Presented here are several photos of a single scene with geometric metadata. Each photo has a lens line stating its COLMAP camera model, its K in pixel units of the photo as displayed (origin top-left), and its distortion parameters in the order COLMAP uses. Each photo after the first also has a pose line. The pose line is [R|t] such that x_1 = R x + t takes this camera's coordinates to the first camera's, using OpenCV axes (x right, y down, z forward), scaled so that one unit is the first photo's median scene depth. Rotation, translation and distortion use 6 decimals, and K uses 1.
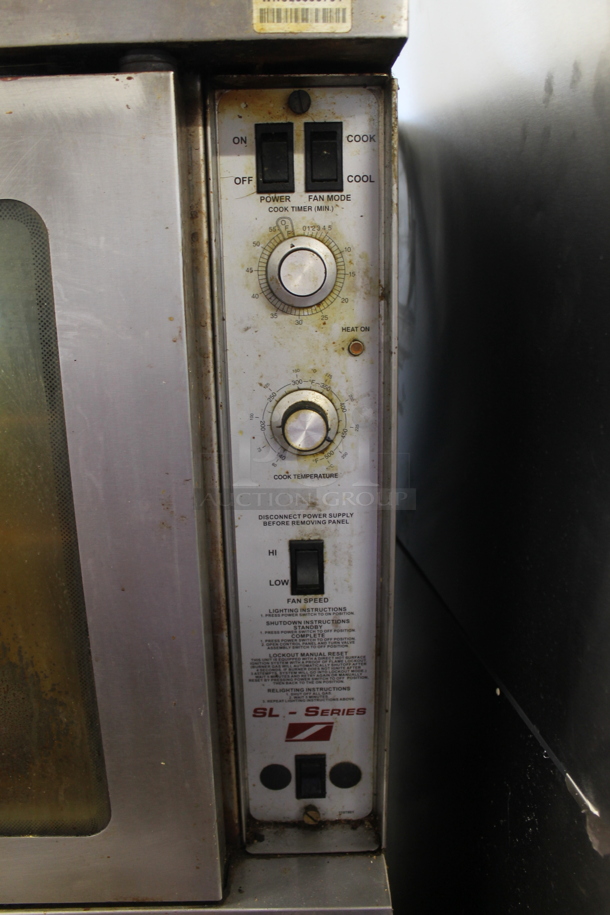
lens RADIAL K [[767.1, 0, 305.0], [0, 767.1, 457.5], [0, 0, 1]] dist [-0.159647, 0.119314]
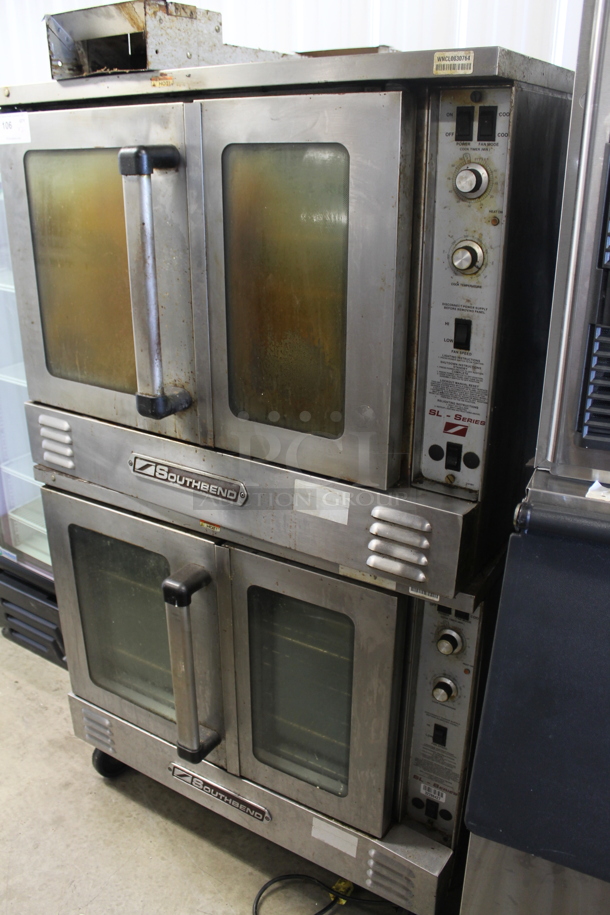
lens RADIAL K [[767.1, 0, 305.0], [0, 767.1, 457.5], [0, 0, 1]] dist [-0.159647, 0.119314]
pose [[0.834713, 0.225472, -0.502411, 0.721519], [-0.165248, 0.972848, 0.162049, 0.205049], [0.525307, -0.052242, 0.849308, -0.883044]]
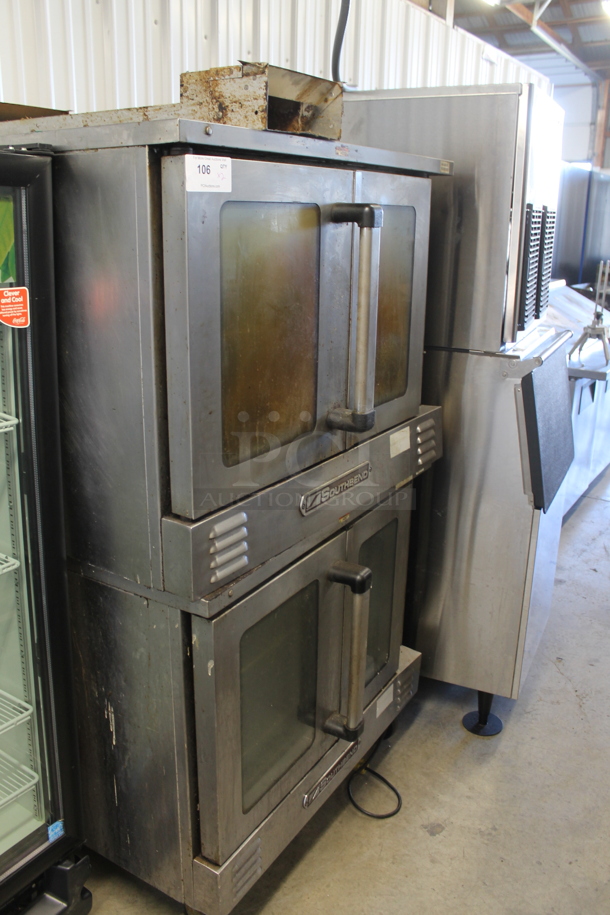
lens RADIAL K [[767.1, 0, 305.0], [0, 767.1, 457.5], [0, 0, 1]] dist [-0.159647, 0.119314]
pose [[0.561660, -0.231560, 0.794304, -3.371698], [0.203596, 0.969197, 0.138582, 0.207814], [-0.801927, 0.083881, 0.591504, -0.576617]]
